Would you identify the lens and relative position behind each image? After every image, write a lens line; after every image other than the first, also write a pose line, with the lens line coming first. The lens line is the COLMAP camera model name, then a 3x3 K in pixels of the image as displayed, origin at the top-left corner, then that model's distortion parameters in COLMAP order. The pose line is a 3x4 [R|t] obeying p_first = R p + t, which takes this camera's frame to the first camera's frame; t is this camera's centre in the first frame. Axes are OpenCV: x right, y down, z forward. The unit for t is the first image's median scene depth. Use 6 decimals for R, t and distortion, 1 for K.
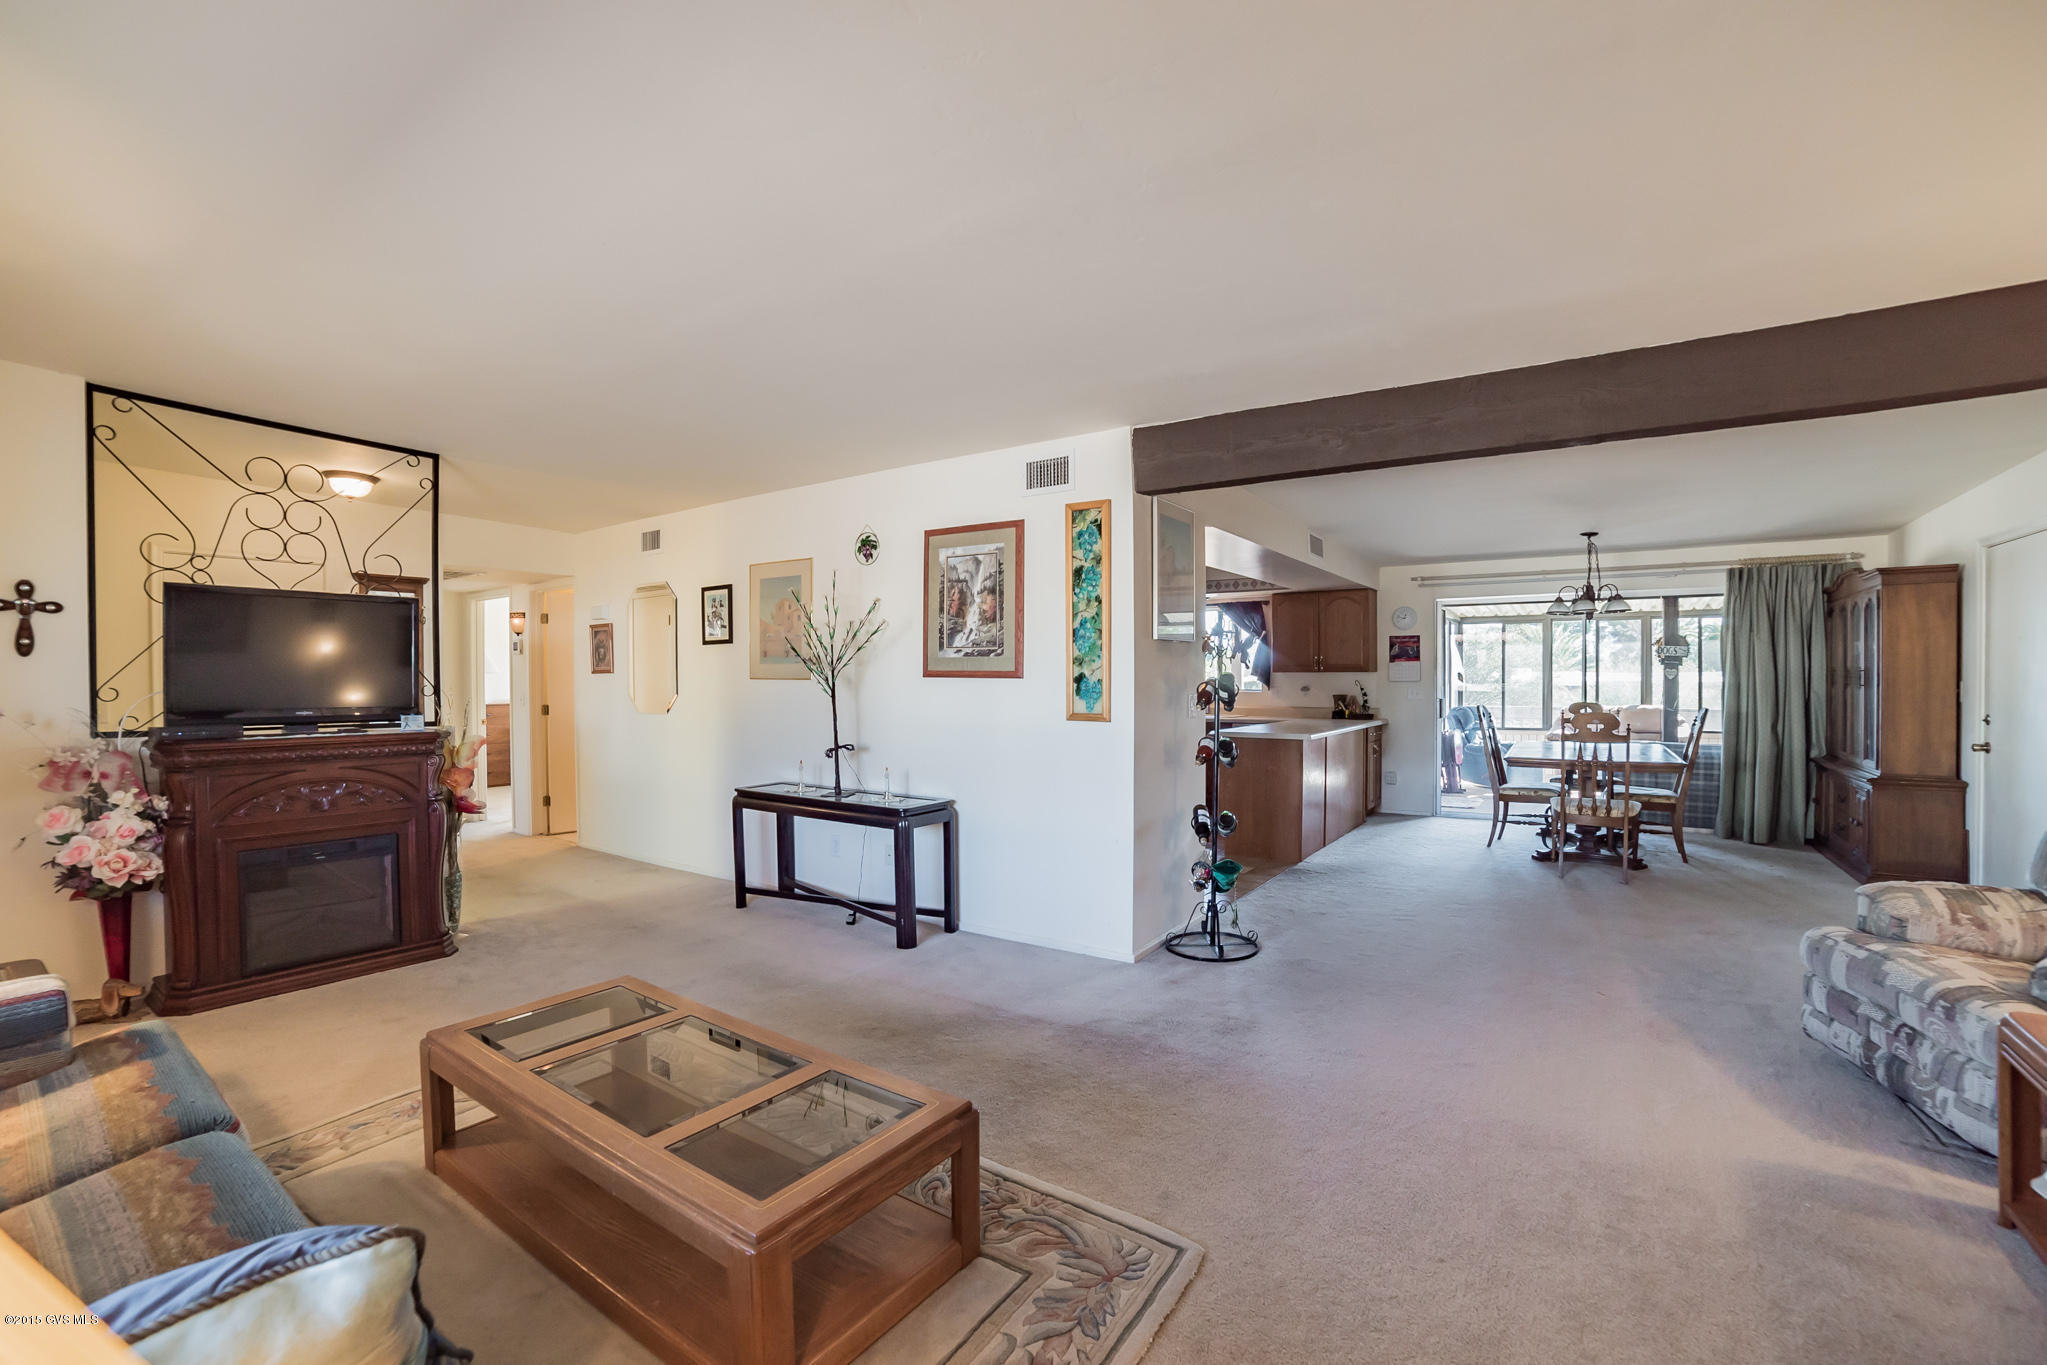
lens RADIAL K [[875.9, 0, 1019.9], [0, 875.9, 672.9], [0, 0, 1]] dist [-0.131272, 0.046795]
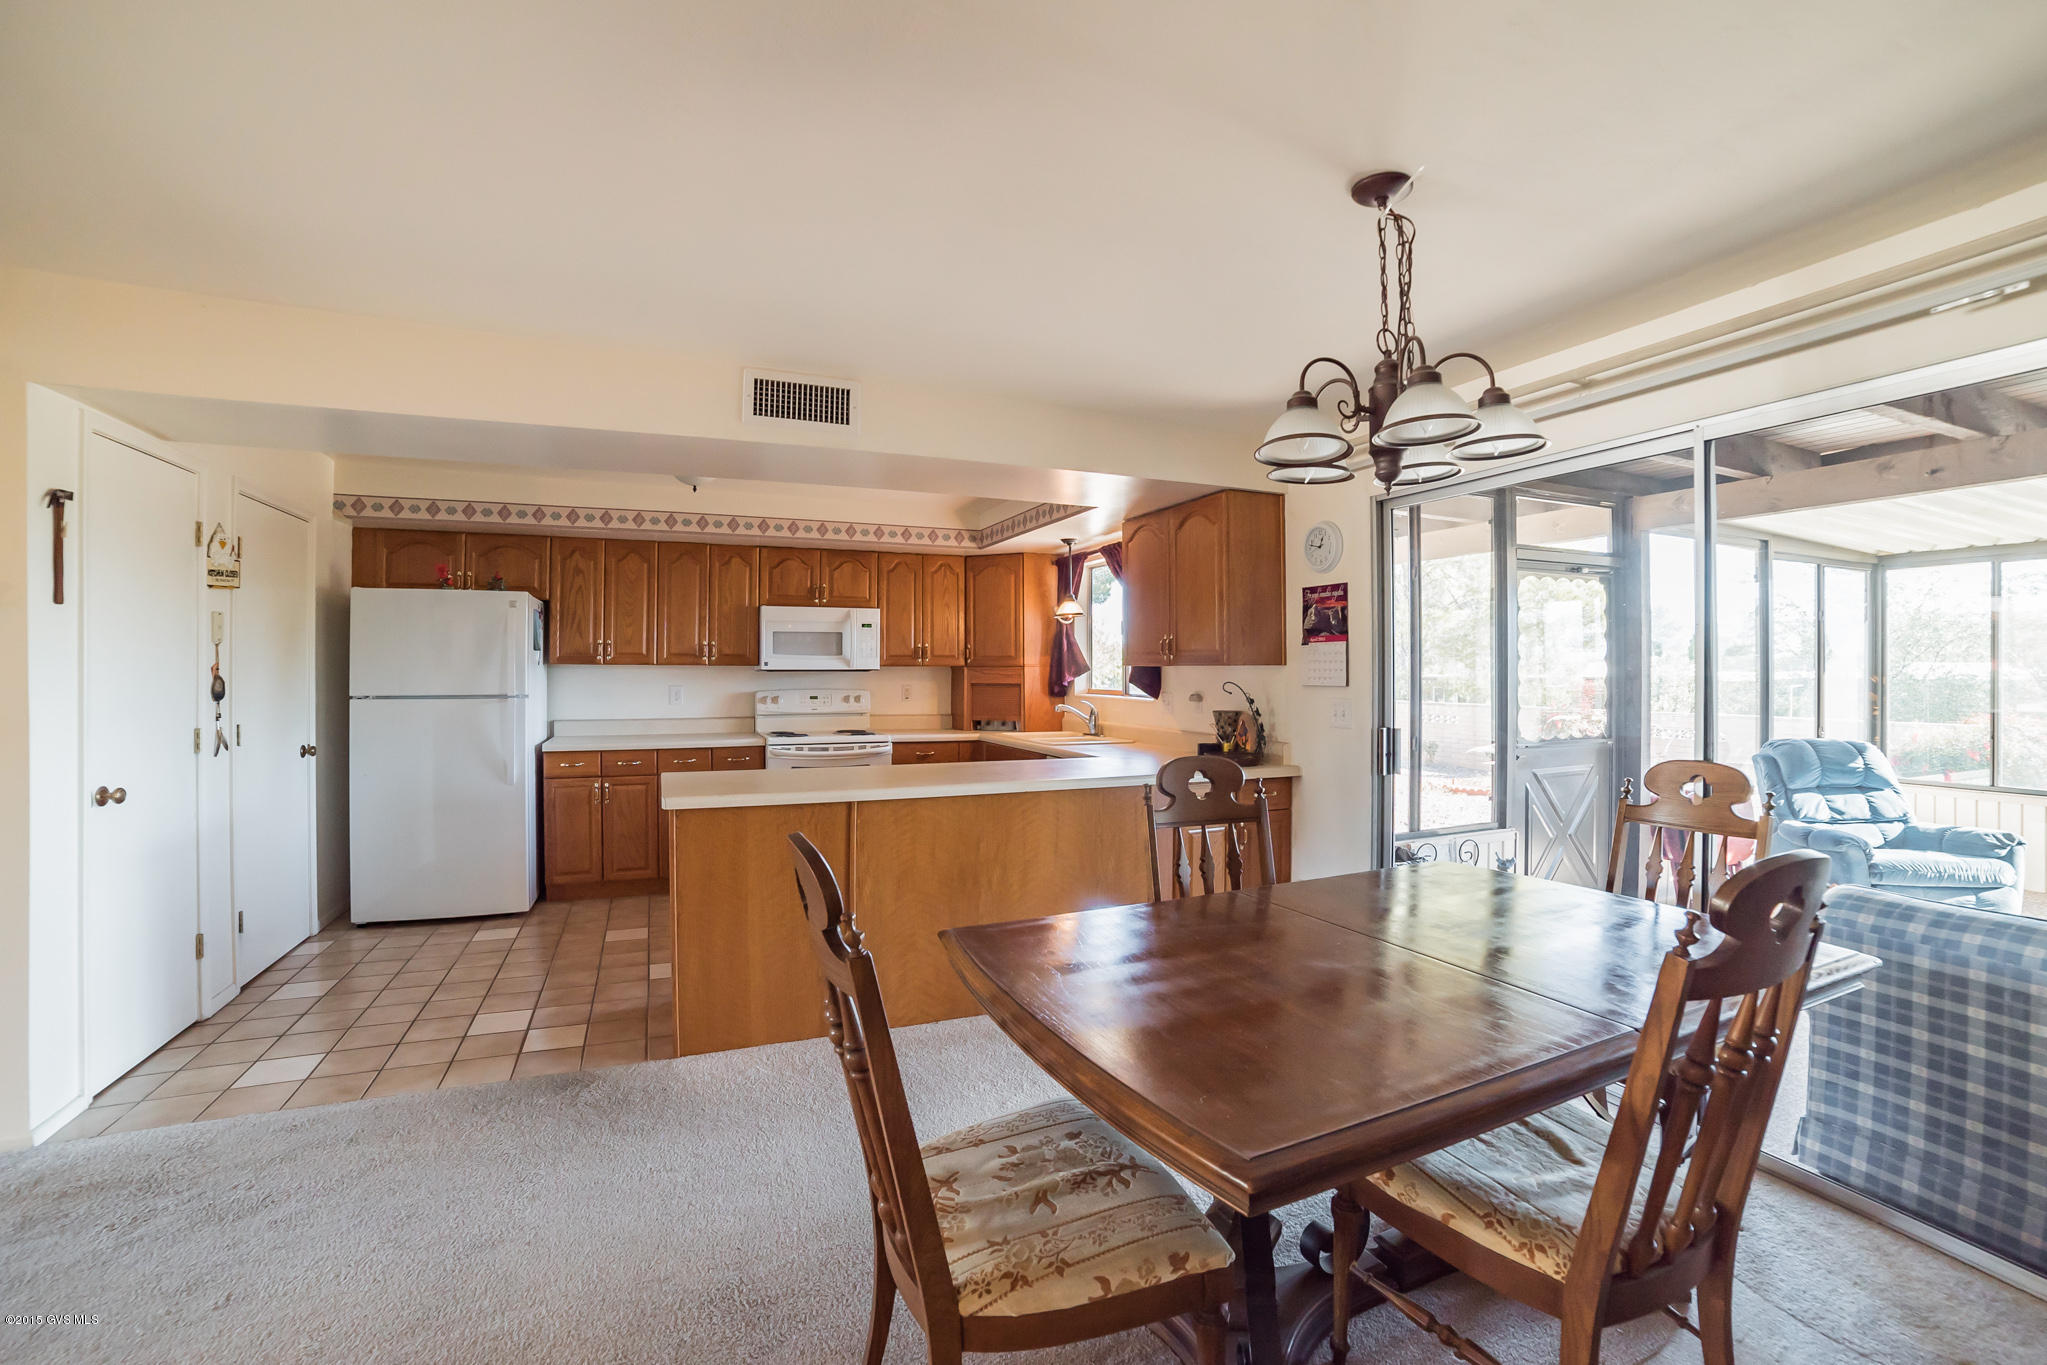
lens RADIAL K [[875.9, 0, 1019.9], [0, 875.9, 672.9], [0, 0, 1]] dist [-0.131272, 0.046795]
pose [[0.837249, 0.007451, -0.546771, 0.551712], [-0.001996, 0.999942, 0.010571, -0.001882], [0.546818, -0.007760, 0.837216, 0.522550]]
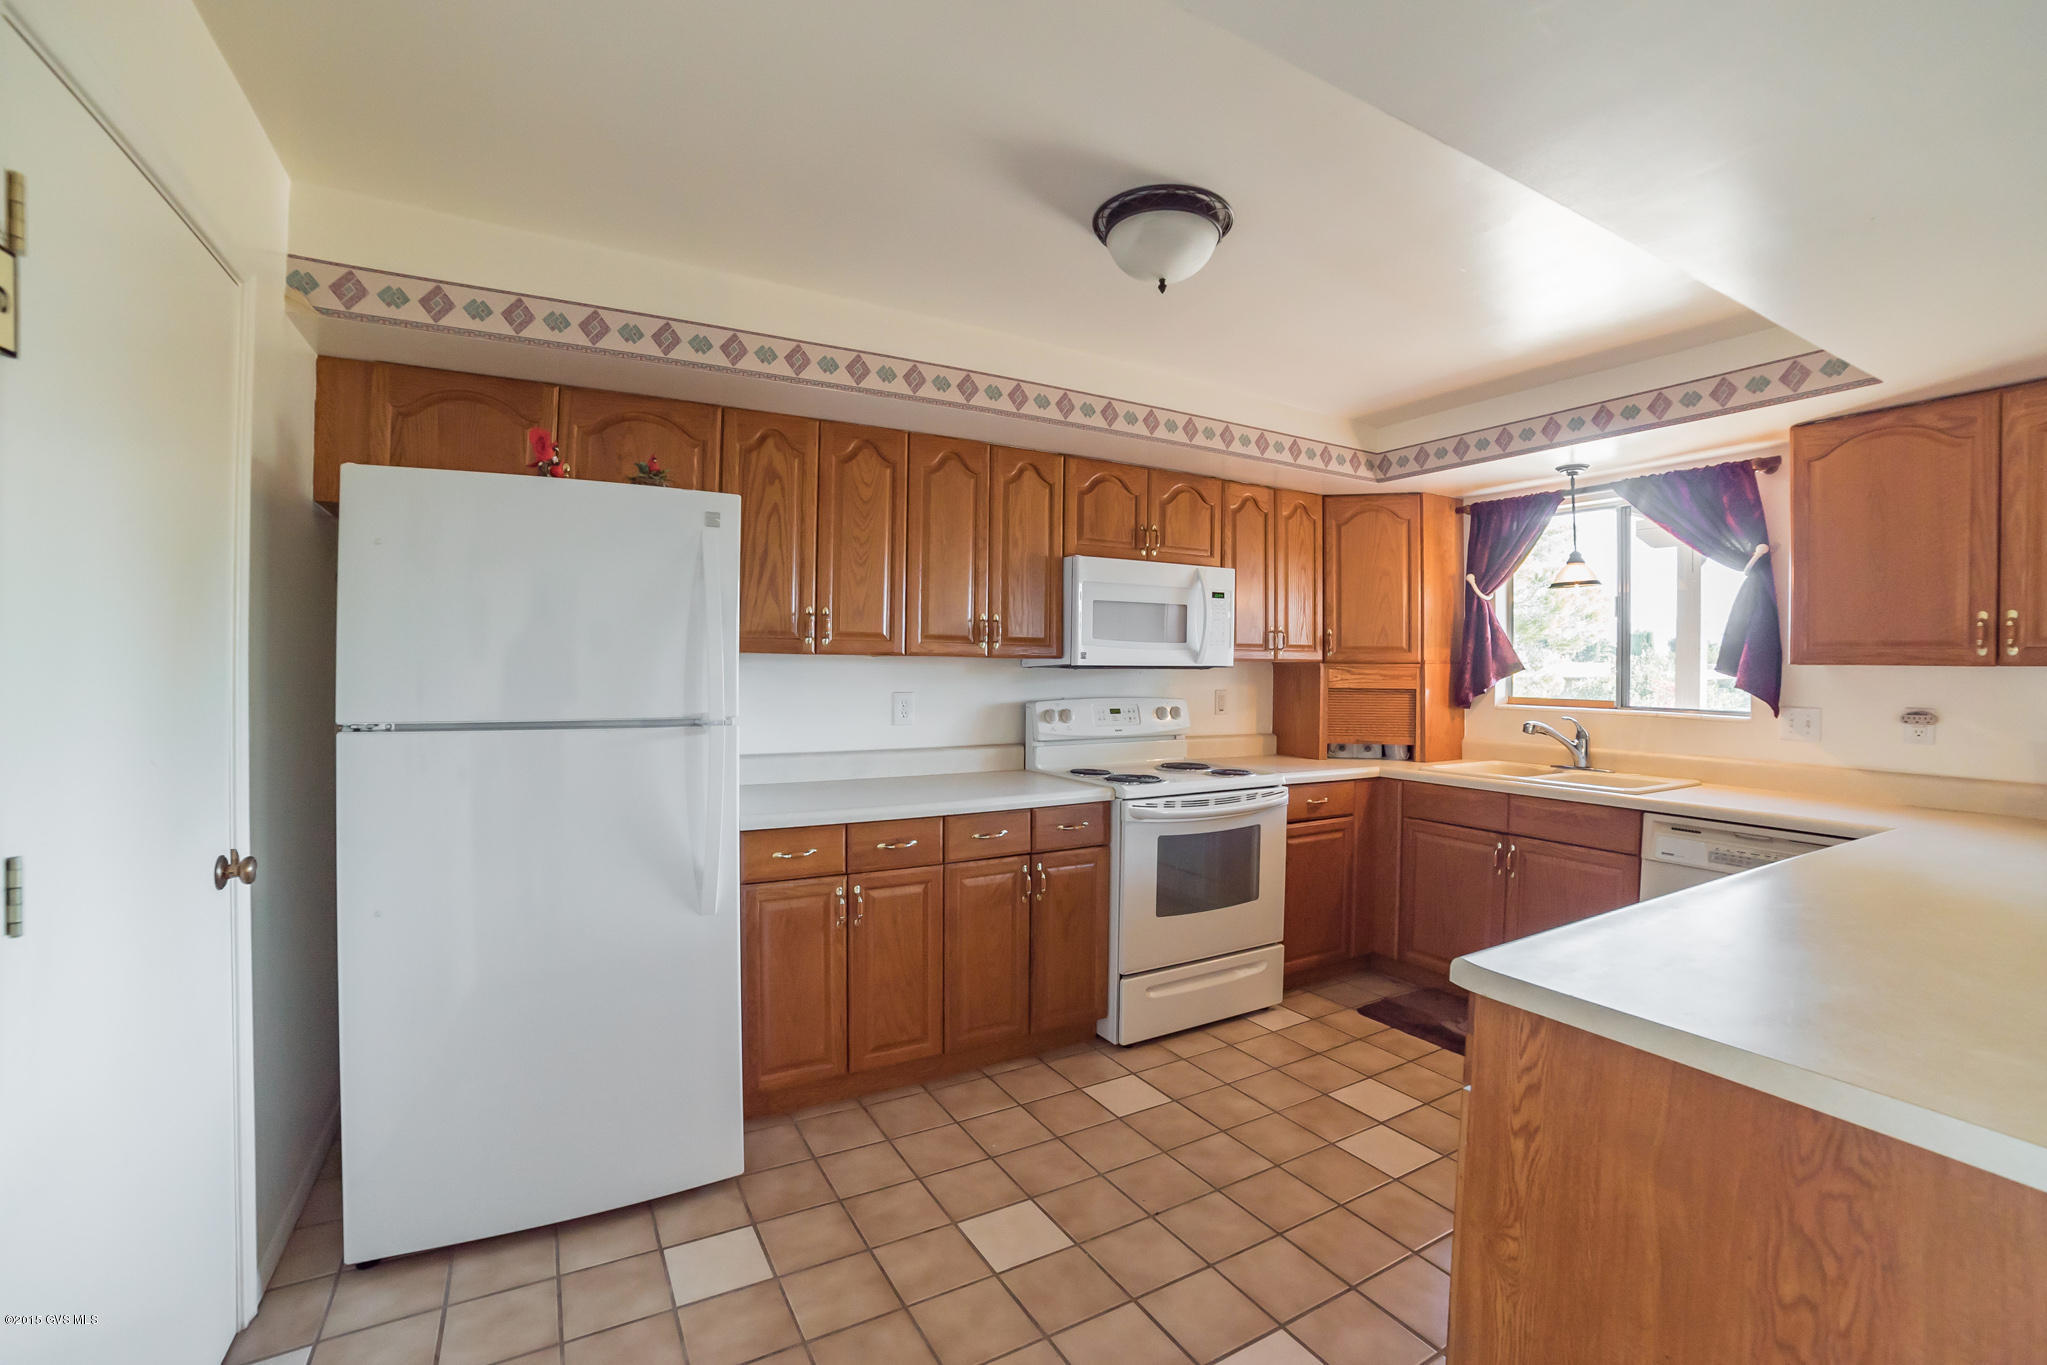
lens RADIAL K [[875.9, 0, 1019.9], [0, 875.9, 672.9], [0, 0, 1]] dist [-0.131272, 0.046795]
pose [[0.896186, 0.014274, -0.443450, 0.168575], [-0.008779, 0.999857, 0.014443, 0.000868], [0.443593, -0.009051, 0.896183, 0.611728]]
